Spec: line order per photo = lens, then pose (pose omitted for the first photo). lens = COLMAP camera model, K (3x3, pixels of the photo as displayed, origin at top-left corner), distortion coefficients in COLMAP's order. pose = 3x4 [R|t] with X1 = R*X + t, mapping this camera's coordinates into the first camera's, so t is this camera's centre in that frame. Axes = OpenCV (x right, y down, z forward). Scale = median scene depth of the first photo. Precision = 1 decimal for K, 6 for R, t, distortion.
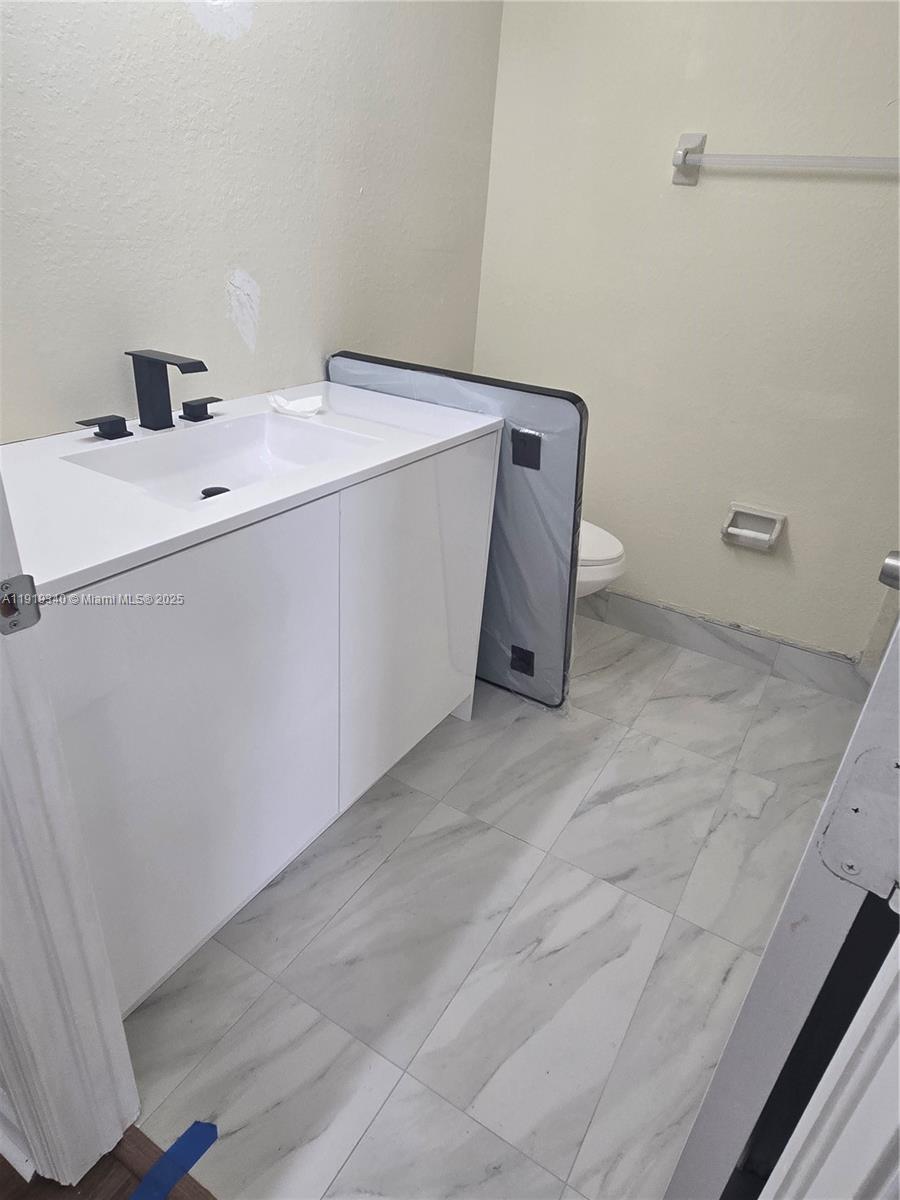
lens RADIAL K [[724.1, 0, 450.0], [0, 724.1, 600.0], [0, 0, 1]] dist [-0.001029, -0.001239]
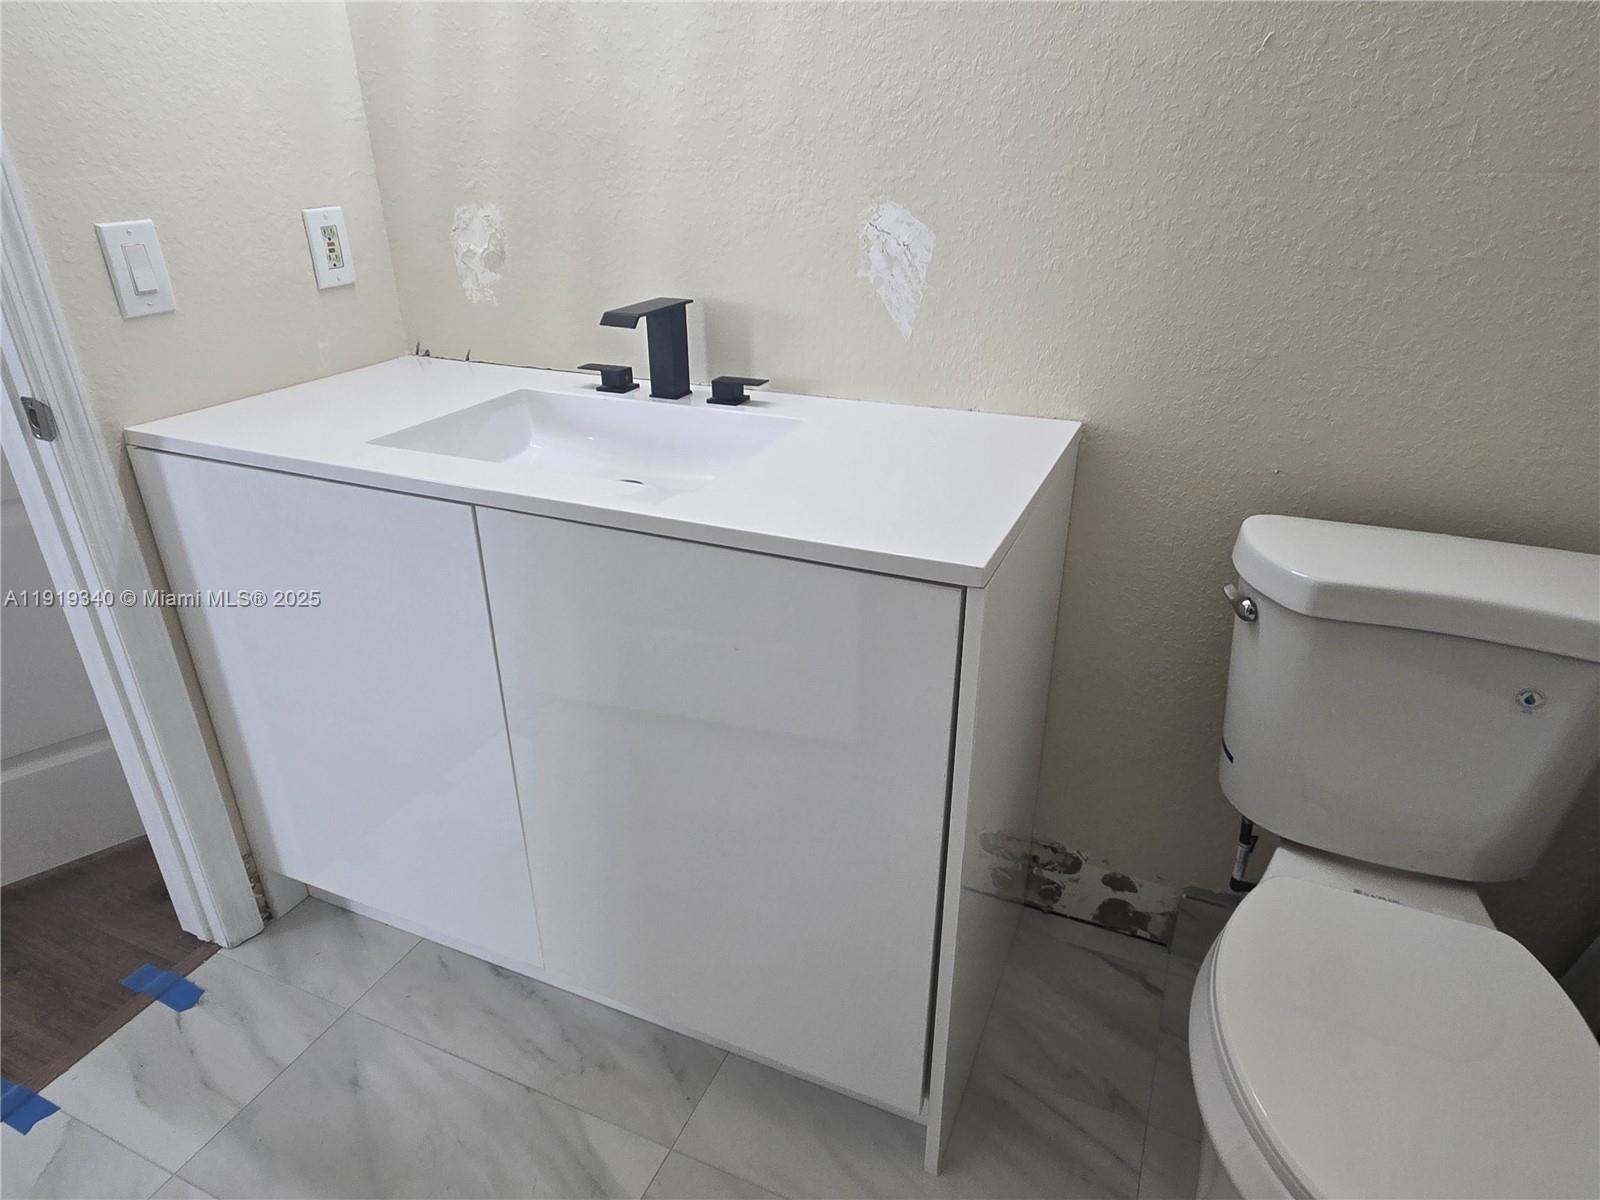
lens RADIAL K [[965.4, 0, 800.0], [0, 965.4, 600.0], [0, 0, 1]] dist [-0.001029, -0.001239]
pose [[0.133605, 0.361660, -0.922687, 0.638509], [-0.445366, 0.853635, 0.270105, -0.385739], [0.885324, 0.374846, 0.275120, 0.901245]]
